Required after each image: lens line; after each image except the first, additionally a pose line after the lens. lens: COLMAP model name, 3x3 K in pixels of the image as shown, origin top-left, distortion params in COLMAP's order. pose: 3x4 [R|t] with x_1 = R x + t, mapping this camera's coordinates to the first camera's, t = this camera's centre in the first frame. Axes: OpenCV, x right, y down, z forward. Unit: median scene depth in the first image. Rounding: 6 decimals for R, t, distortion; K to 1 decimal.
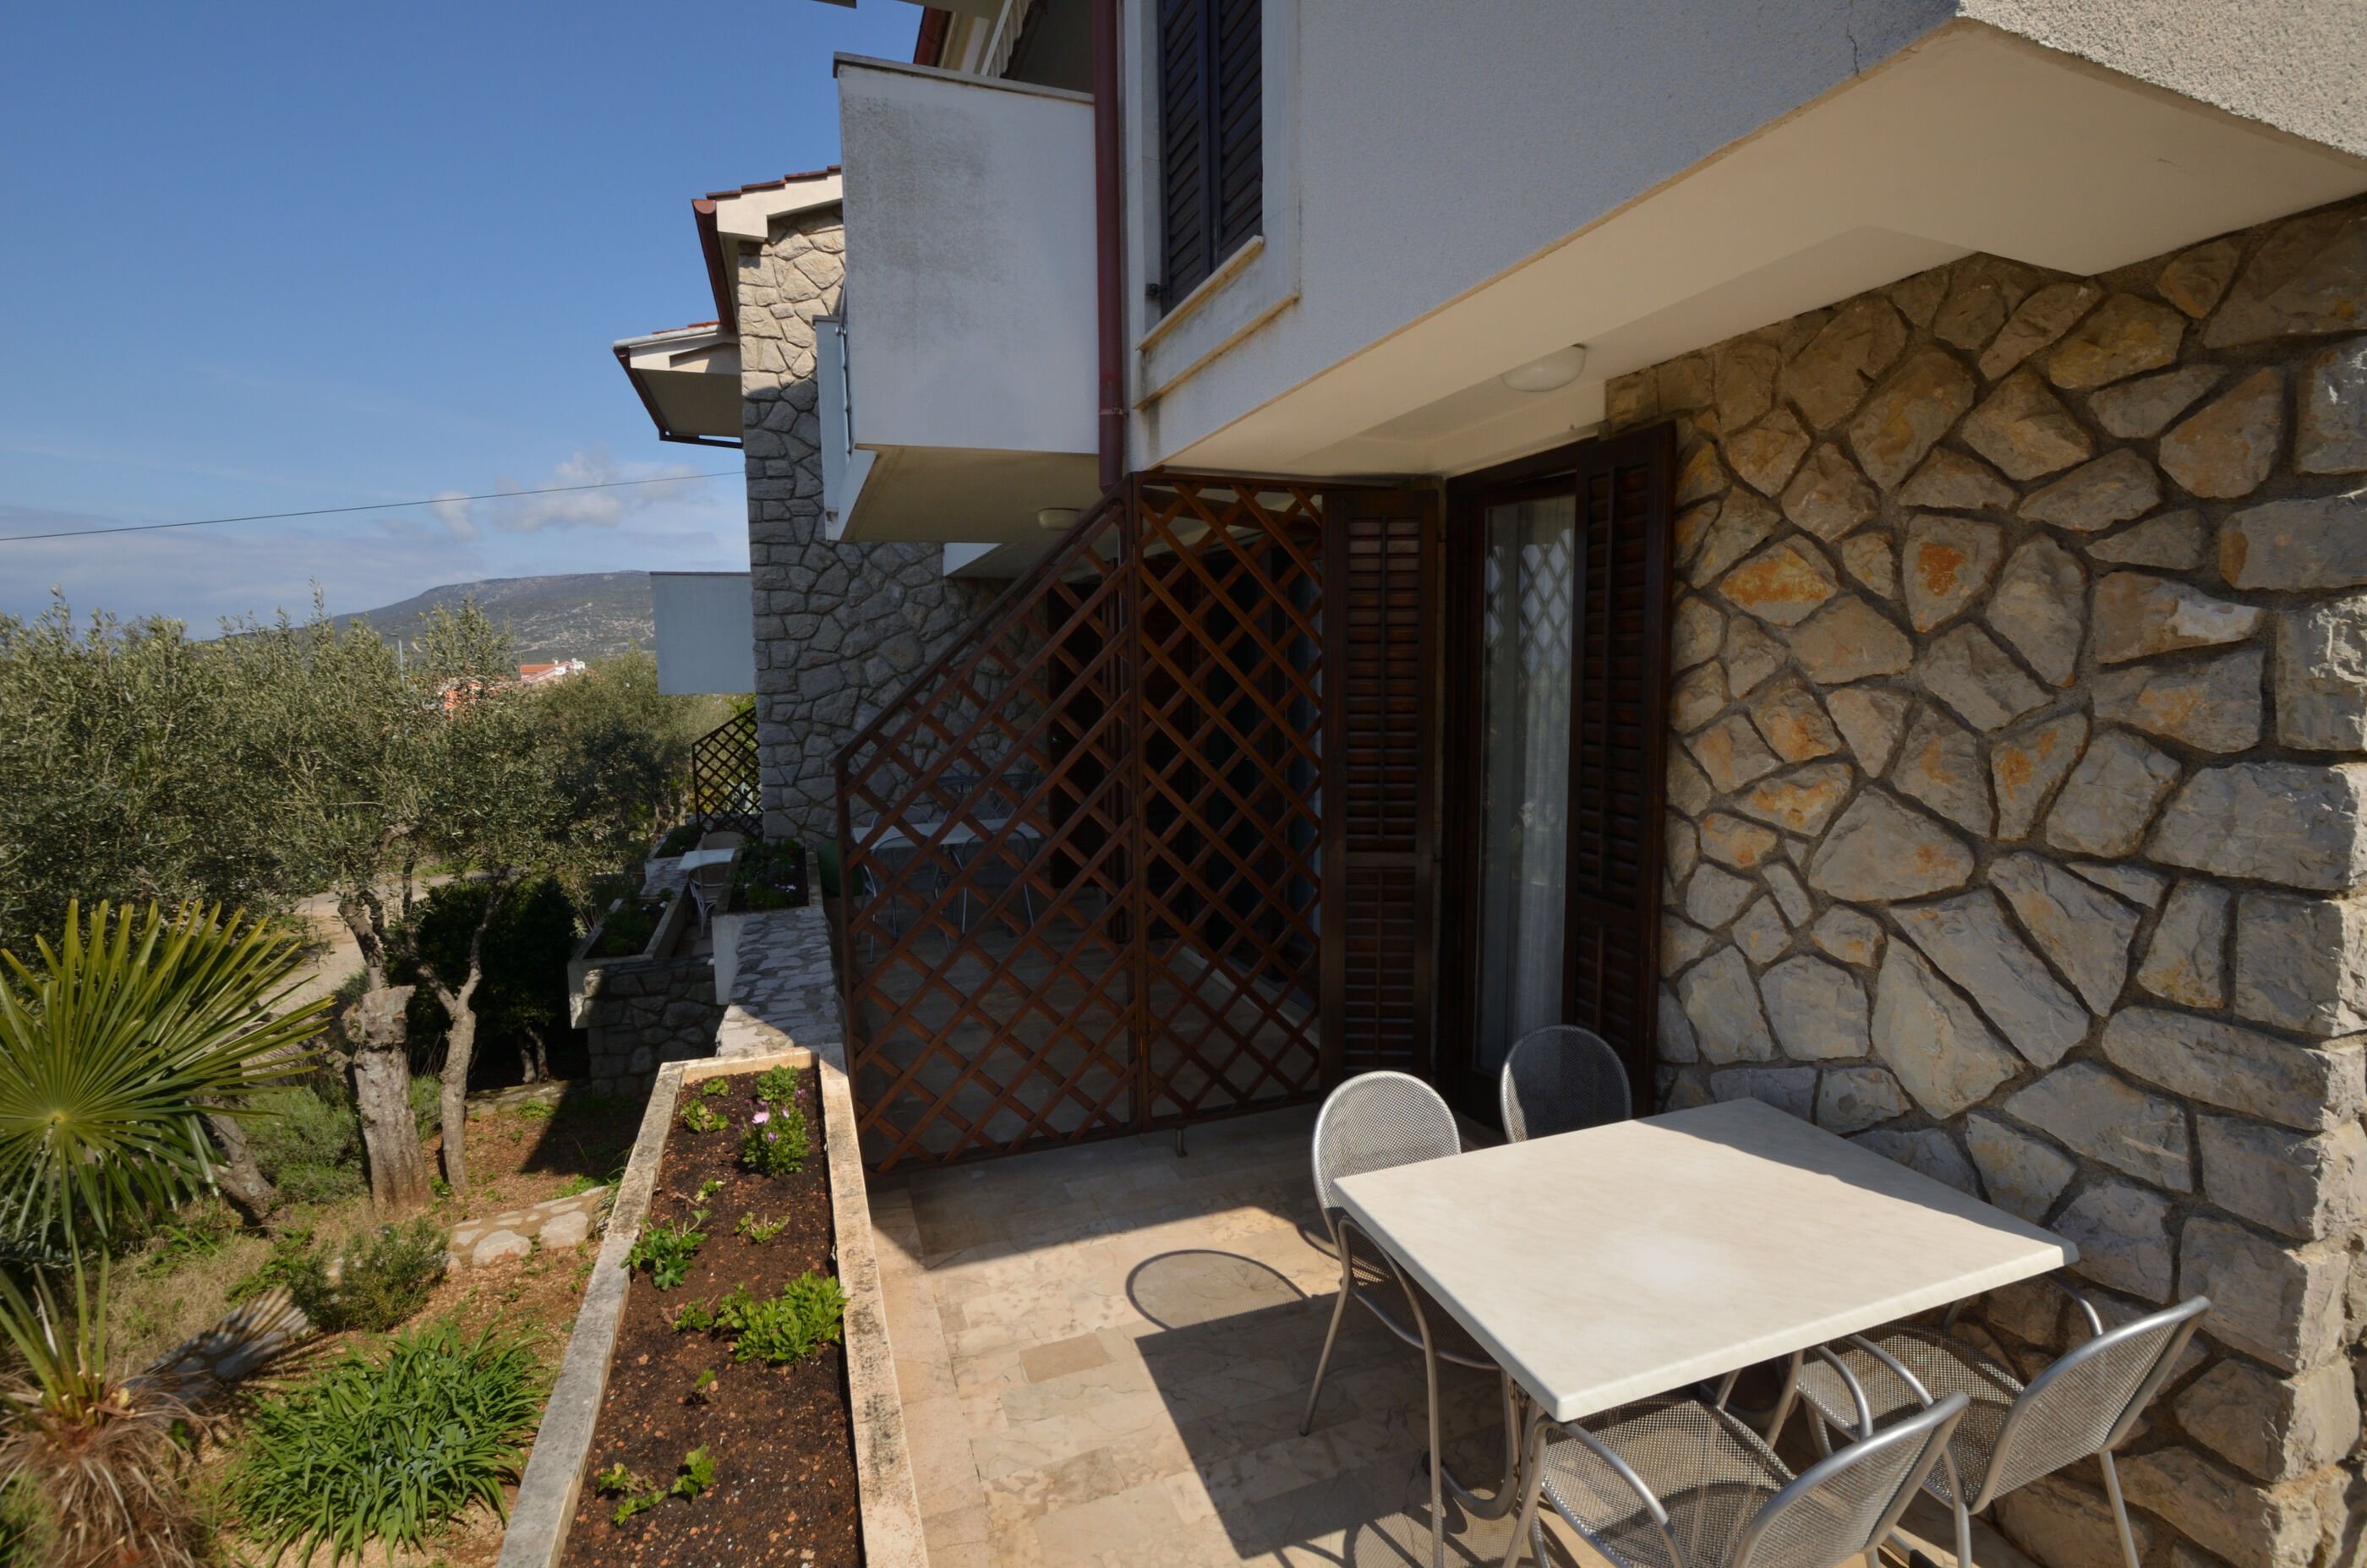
lens RADIAL K [[1095.5, 0, 1185.4], [0, 1095.5, 793.9], [0, 0, 1]] dist [-0.003696, -0.000104]
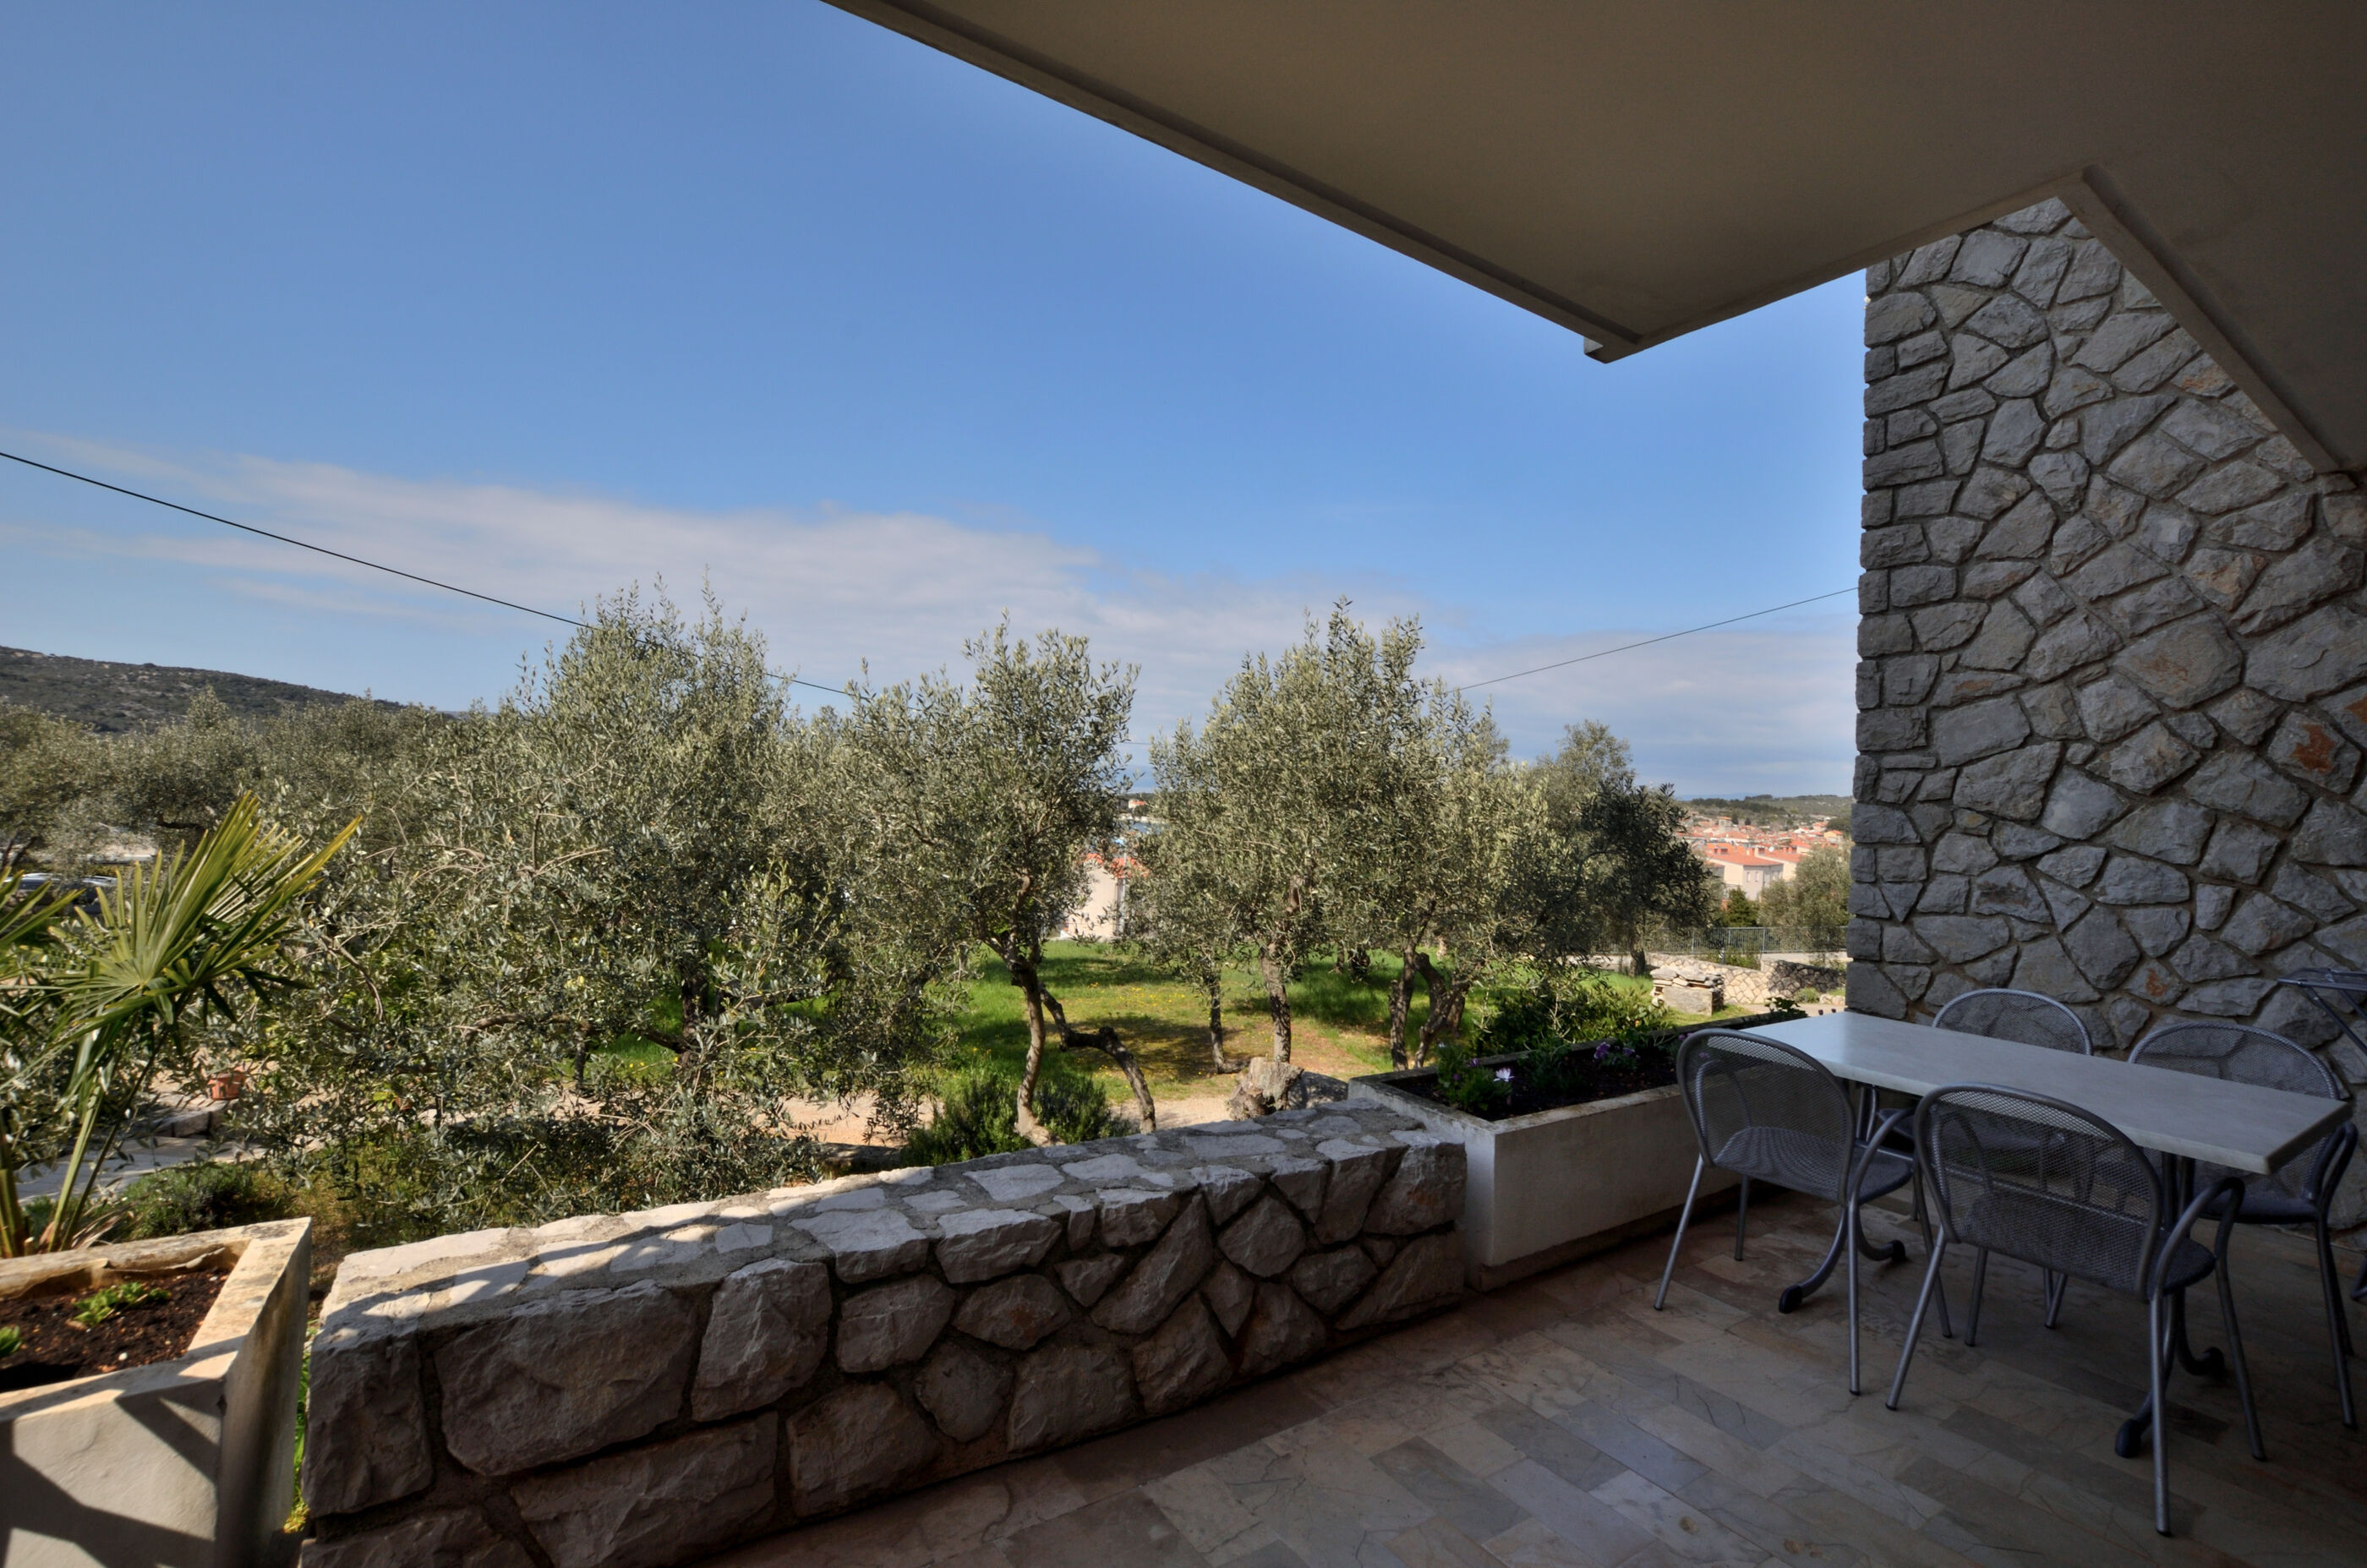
lens RADIAL K [[1035.3, 0, 1199.3], [0, 1035.3, 774.1], [0, 0, 1]] dist [-0.033670, 0.004505]
pose [[0.250967, 0.012580, -0.967914, 0.037171], [-0.166461, 0.985581, -0.030351, -0.007054], [0.953576, 0.168737, 0.249443, 0.538118]]
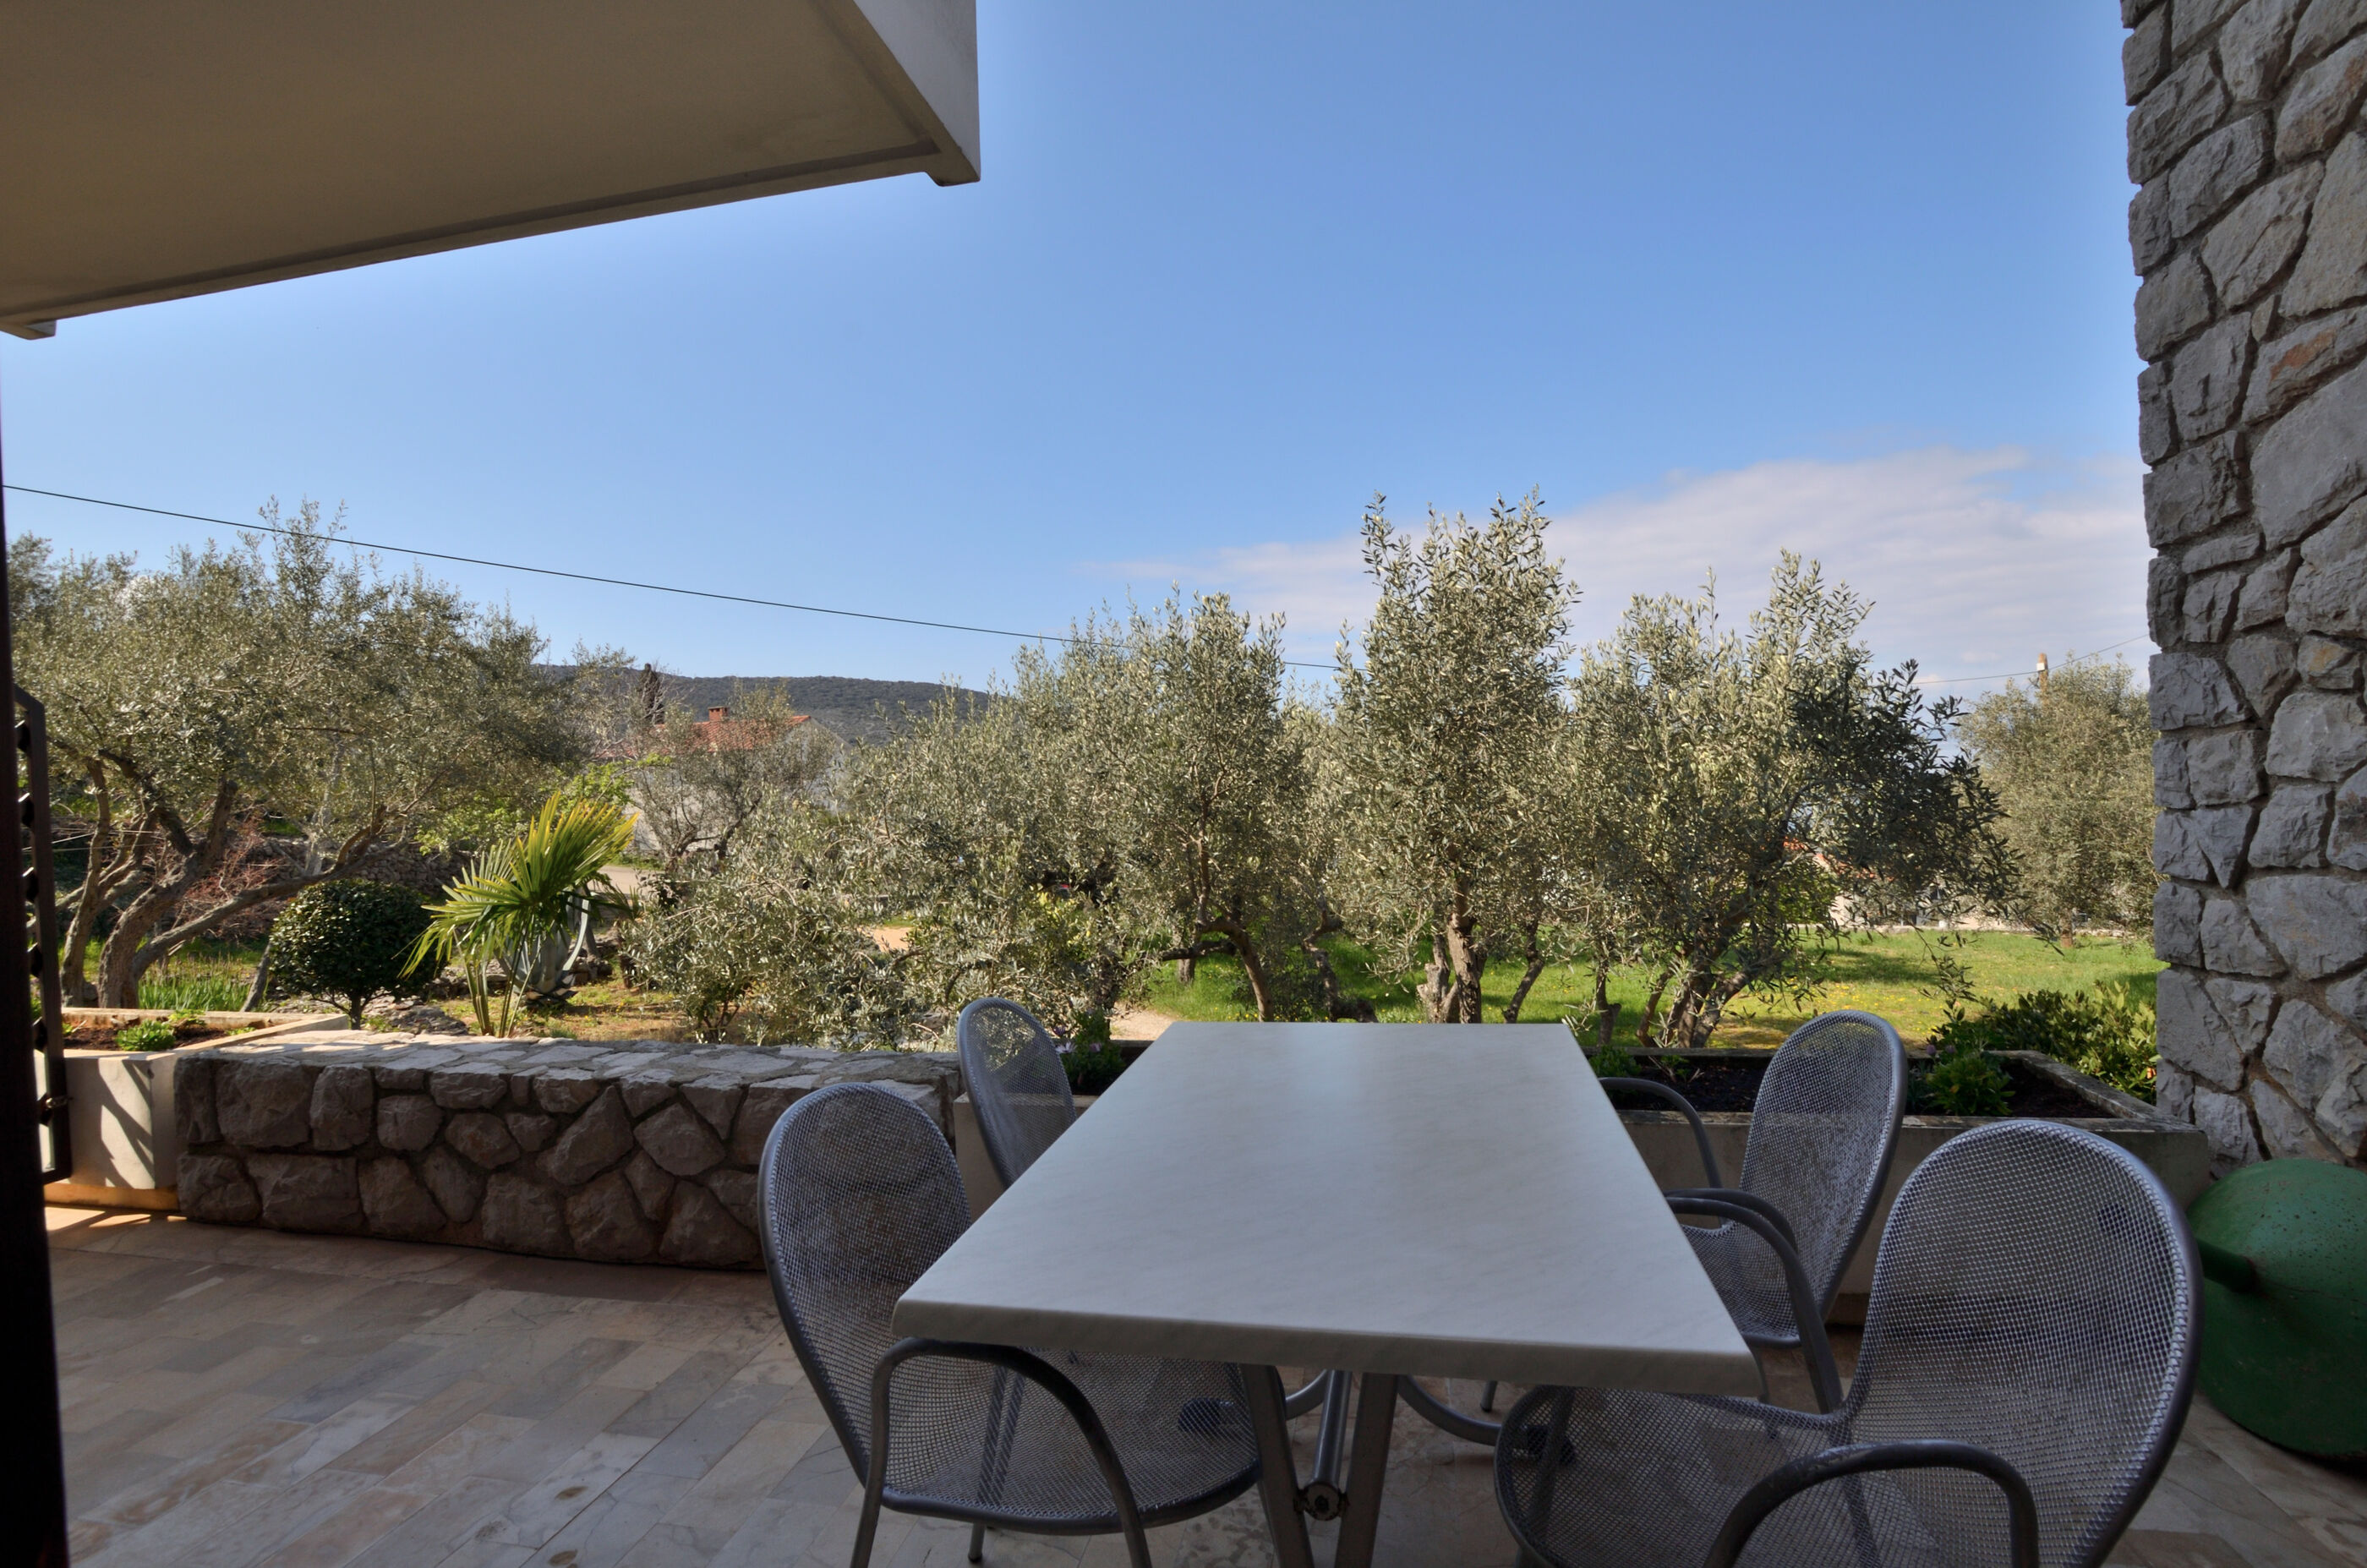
lens RADIAL K [[1035.3, 0, 1217.2], [0, 1035.3, 787.8], [0, 0, 1]] dist [-0.033670, 0.004505]
pose [[-0.487791, 0.047964, -0.871642, -0.039766], [-0.066133, 0.993590, 0.091684, -0.037842], [0.870452, 0.102367, -0.481493, 0.911283]]
